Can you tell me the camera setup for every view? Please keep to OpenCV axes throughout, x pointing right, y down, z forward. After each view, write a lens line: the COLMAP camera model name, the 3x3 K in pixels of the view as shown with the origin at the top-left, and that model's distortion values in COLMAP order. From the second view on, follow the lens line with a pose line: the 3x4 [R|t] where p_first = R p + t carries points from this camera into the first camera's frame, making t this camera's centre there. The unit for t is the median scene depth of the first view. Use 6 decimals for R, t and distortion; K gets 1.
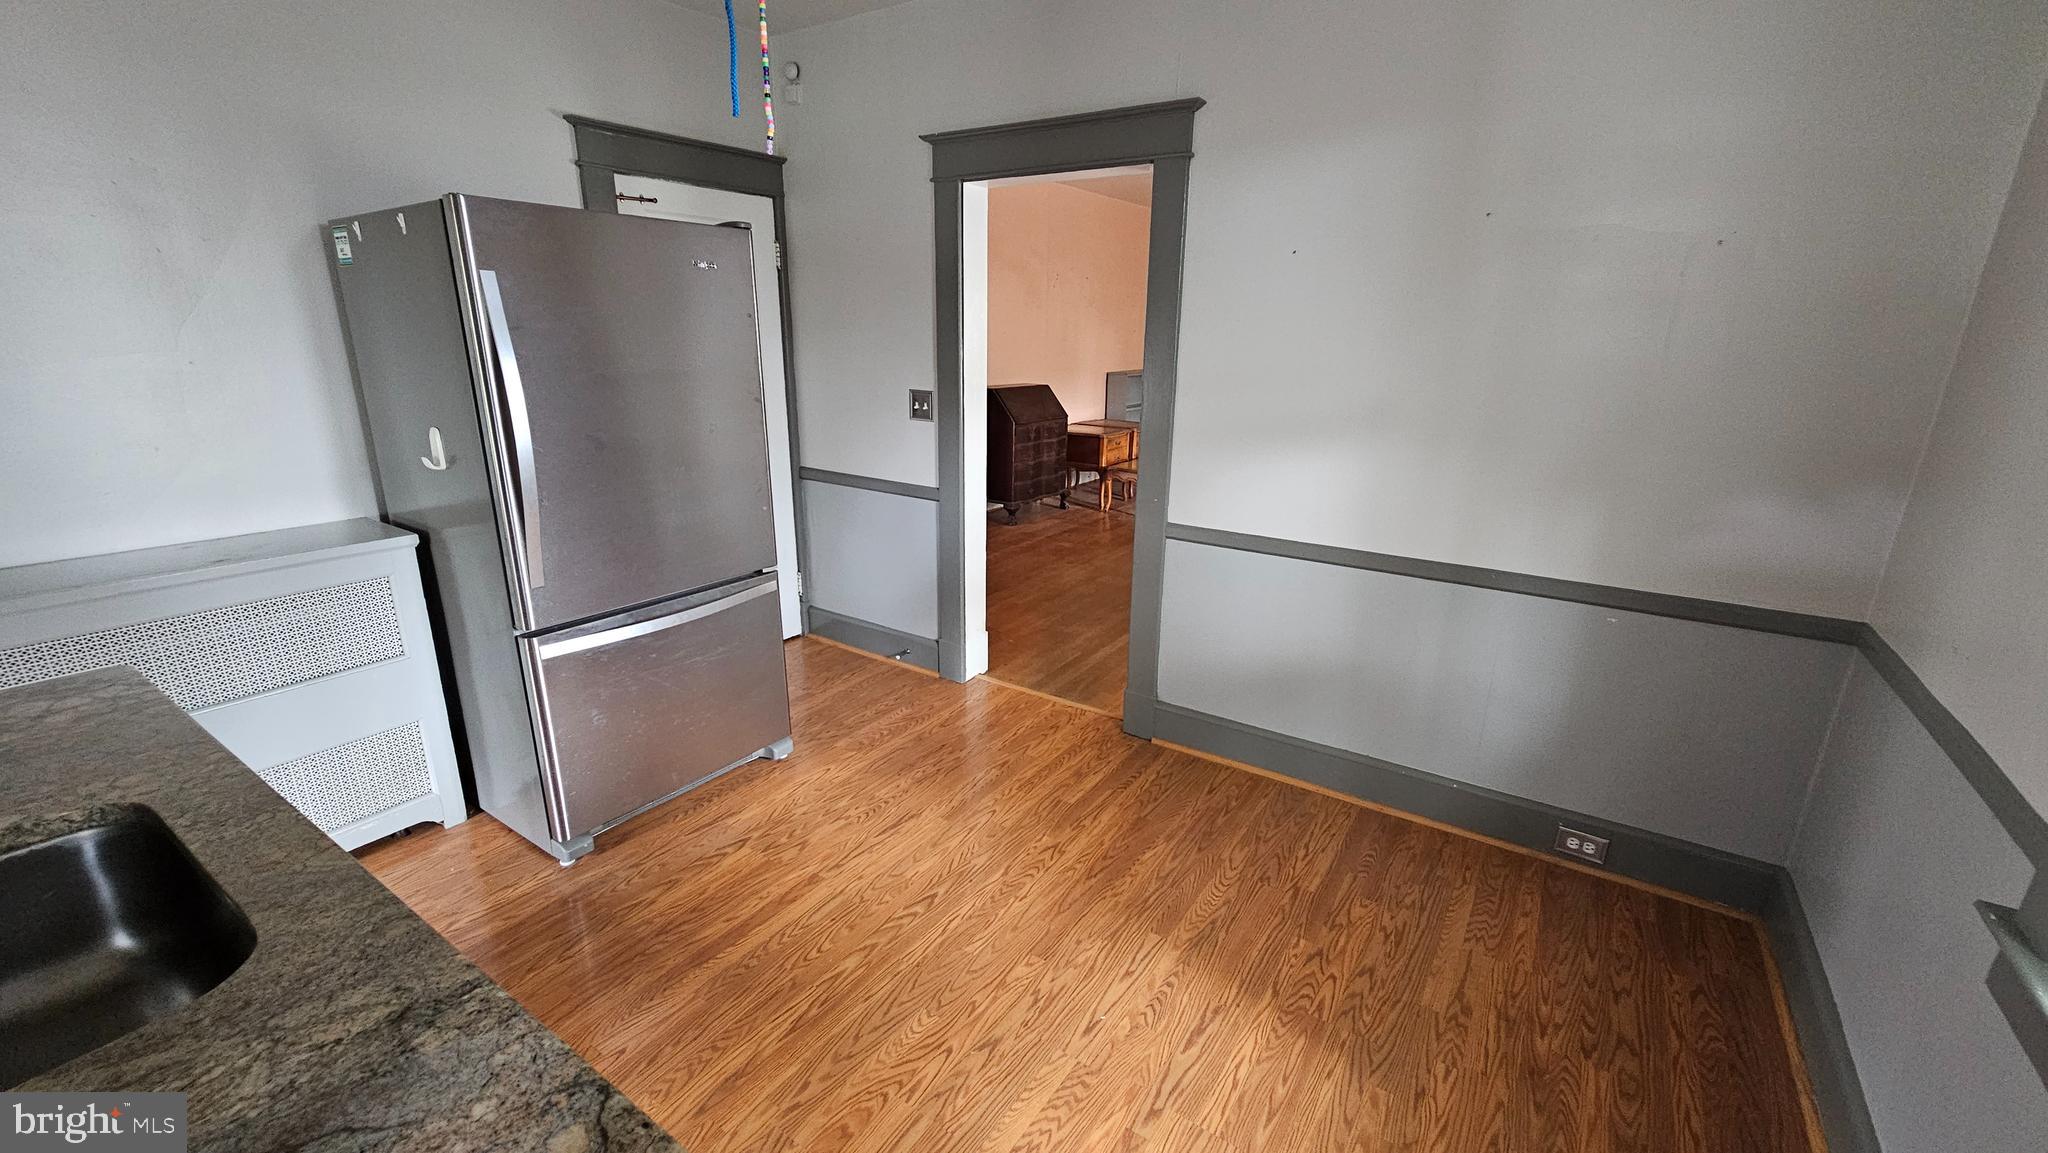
lens RADIAL K [[834.2, 0, 1024.0], [0, 834.2, 576.5], [0, 0, 1]] dist [-0.003119, -0.000297]
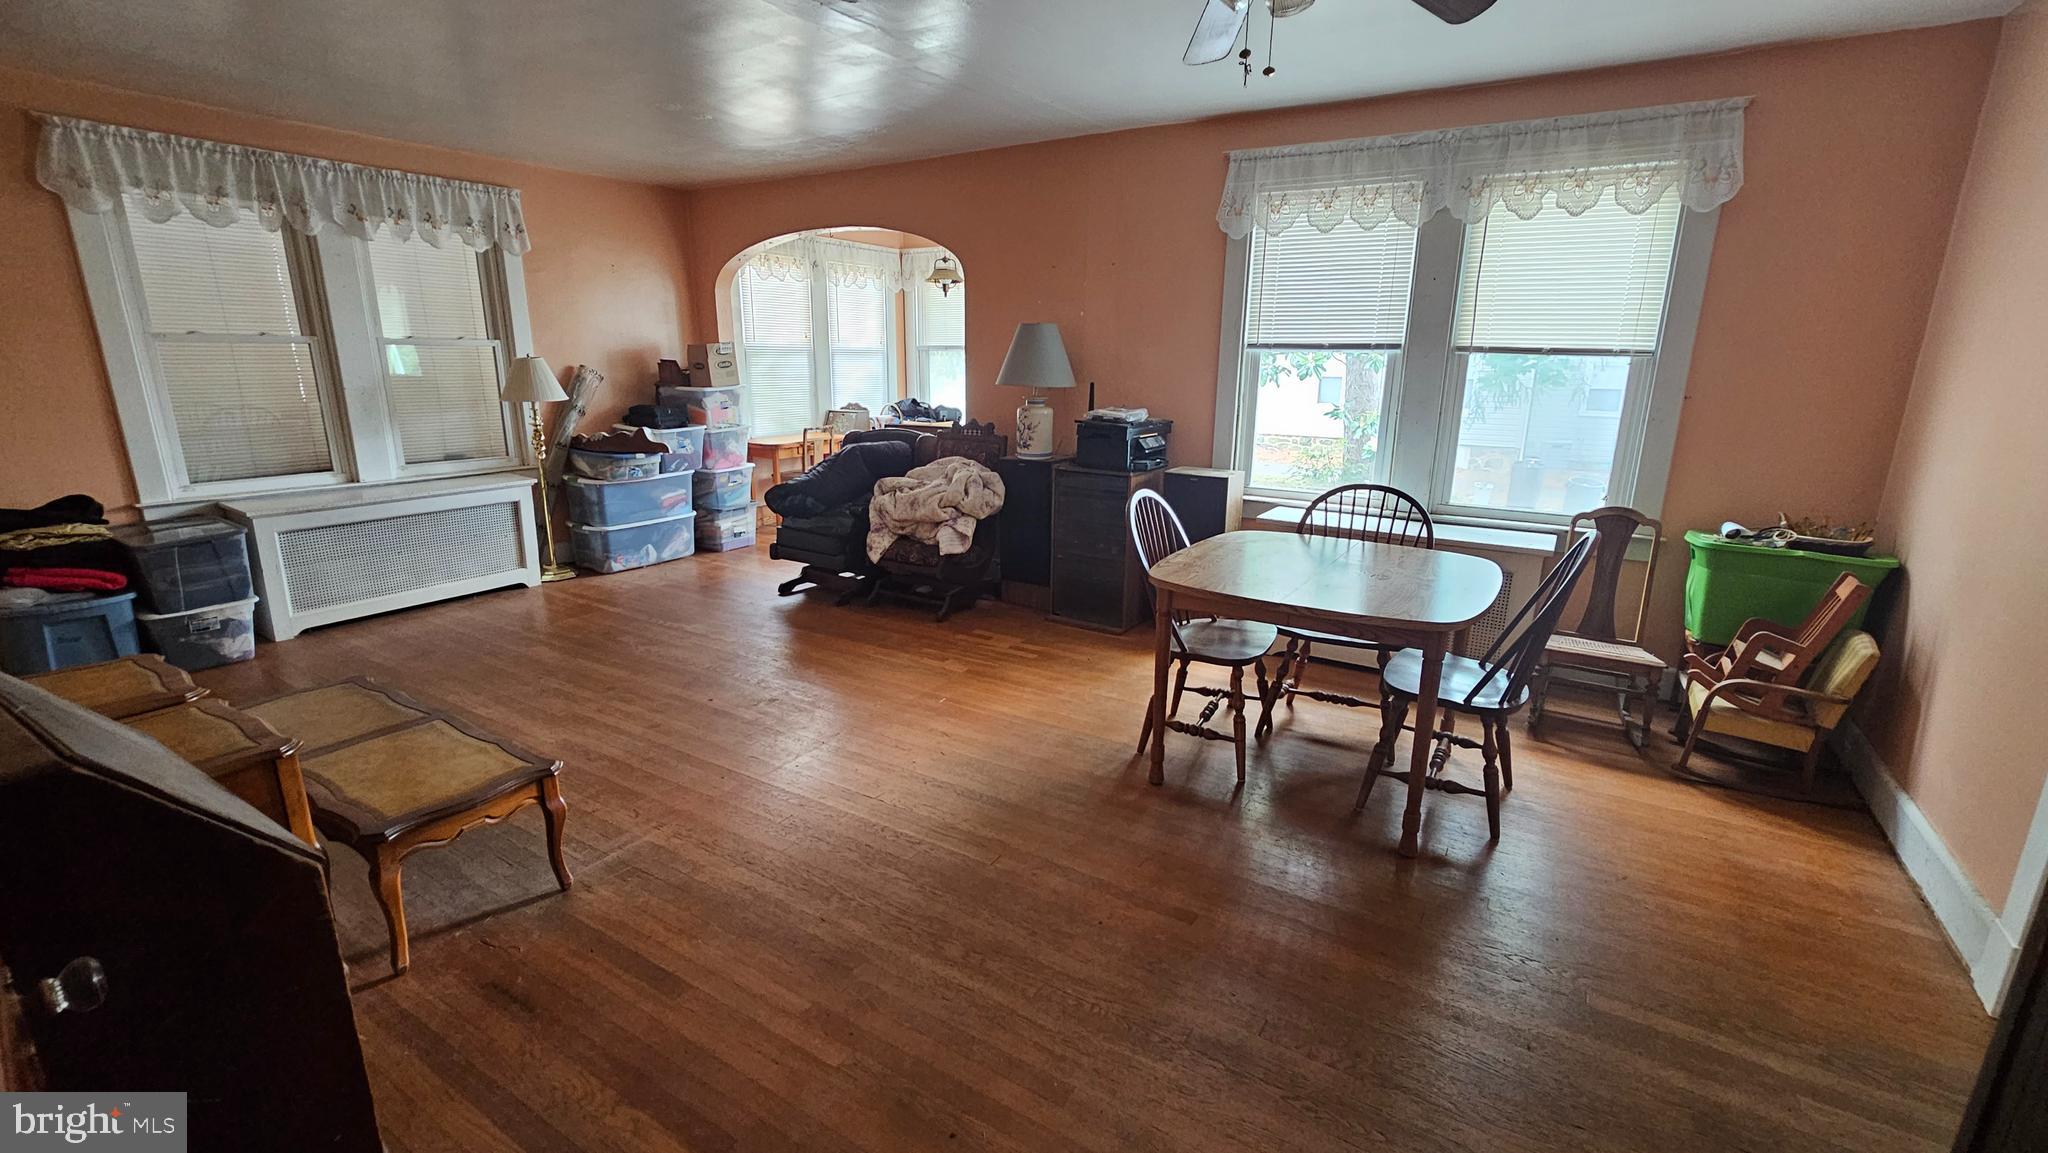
lens RADIAL K [[870.4, 0, 1023.4], [0, 870.4, 577.7], [0, 0, 1]] dist [-0.003635, 0.004610]
pose [[-0.035825, -0.263907, 0.963883, -0.581400], [0.280499, 0.923075, 0.263160, -0.792768], [-0.959186, 0.279796, 0.040956, 2.623749]]
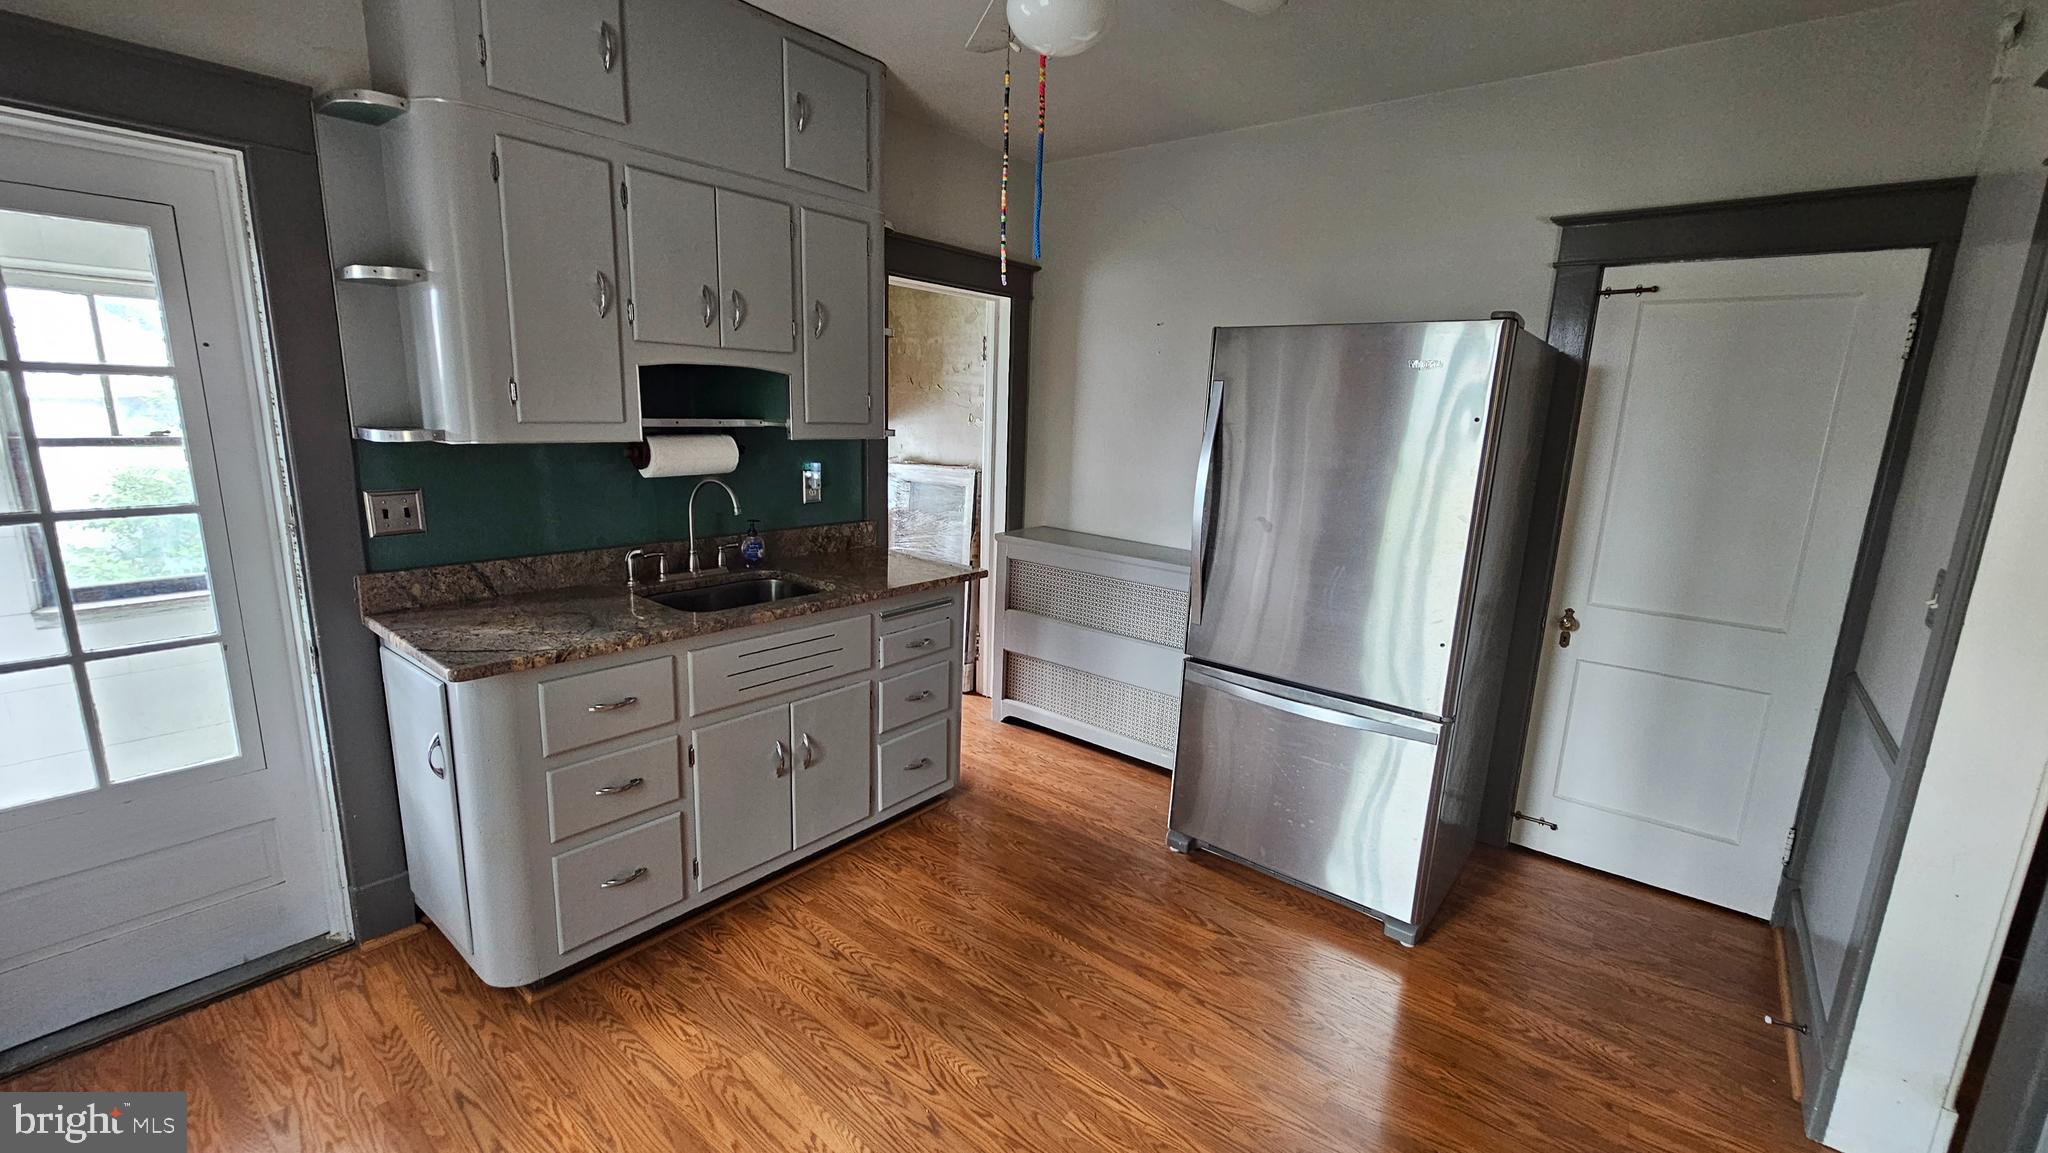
lens RADIAL K [[834.2, 0, 1024.0], [0, 834.2, 576.5], [0, 0, 1]] dist [-0.003119, -0.000297]
pose [[-0.086791, 0.184512, -0.978991, 0.724380], [-0.321679, 0.924869, 0.202830, -0.247073], [0.942863, 0.332525, -0.020917, 0.830581]]
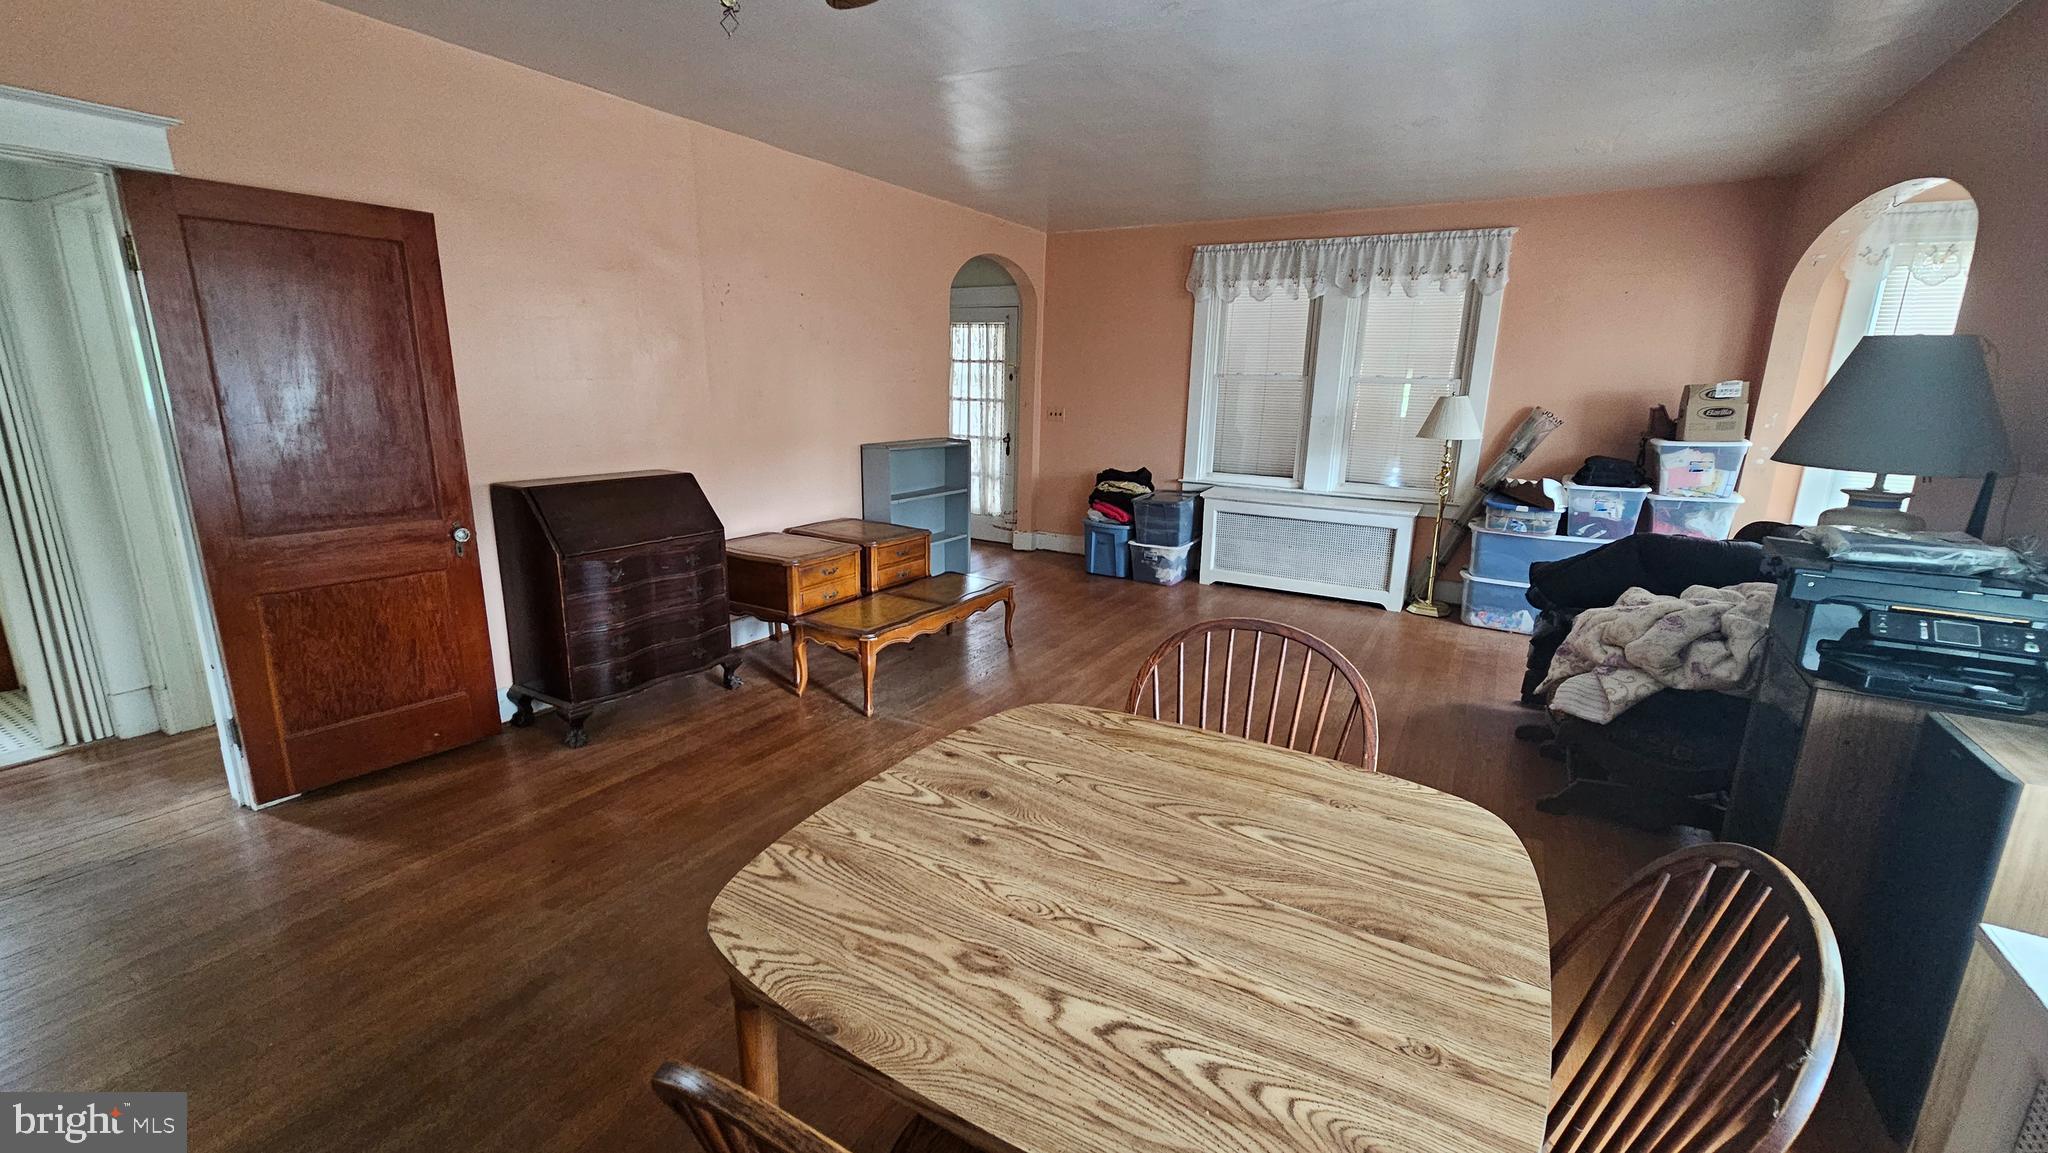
lens RADIAL K [[835.2, 0, 1024.0], [0, 835.2, 576.5], [0, 0, 1]] dist [0.000655, -0.000068]
pose [[0.997354, -0.009881, 0.072030, 0.741984], [0.014023, 0.998263, -0.057227, -0.440067], [-0.071339, 0.058085, 0.995759, 1.514718]]
